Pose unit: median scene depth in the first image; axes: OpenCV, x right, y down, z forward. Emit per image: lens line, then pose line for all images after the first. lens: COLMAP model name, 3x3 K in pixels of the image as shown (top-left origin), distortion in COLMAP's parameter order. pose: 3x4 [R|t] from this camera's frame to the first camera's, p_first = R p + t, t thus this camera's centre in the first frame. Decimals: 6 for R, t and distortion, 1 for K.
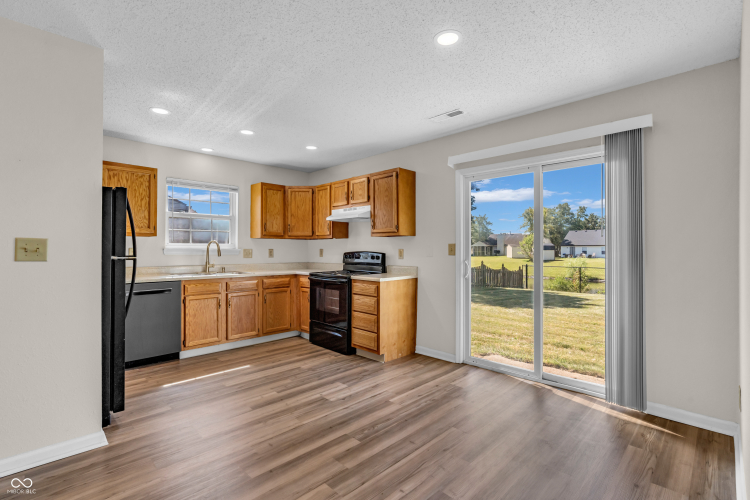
lens RADIAL K [[353.1, 0, 374.4], [0, 353.1, 247.8], [0, 0, 1]] dist [-0.001324, 0.000116]
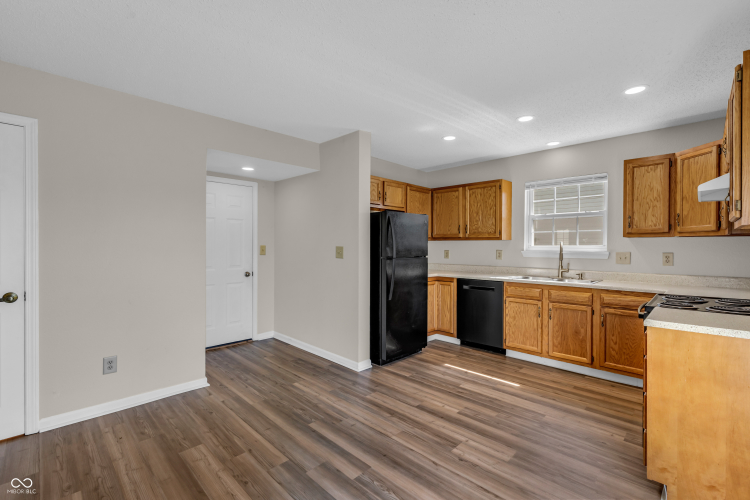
lens RADIAL K [[338.1, 0, 376.9], [0, 338.1, 247.9], [0, 0, 1]] dist [-0.000793, 0.000255]
pose [[0.014168, 0.004476, -0.999890, 0.439757], [0.002760, 0.999986, 0.004516, -0.012941], [0.999896, -0.002823, 0.014155, 0.582314]]
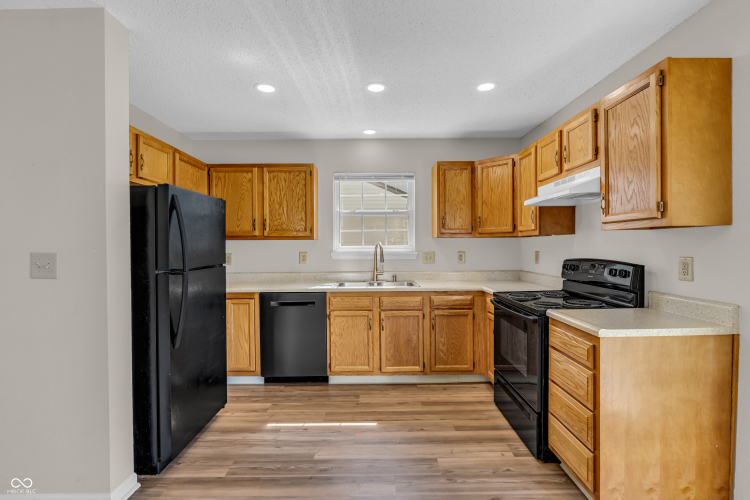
lens RADIAL K [[344.6, 0, 374.9], [0, 344.6, 247.8], [0, 0, 1]] dist [-0.003215, 0.000609]
pose [[0.713212, -0.001522, -0.700947, 0.106012], [0.012310, 0.999871, 0.010355, -0.018204], [0.700840, -0.016013, 0.713138, 0.477512]]
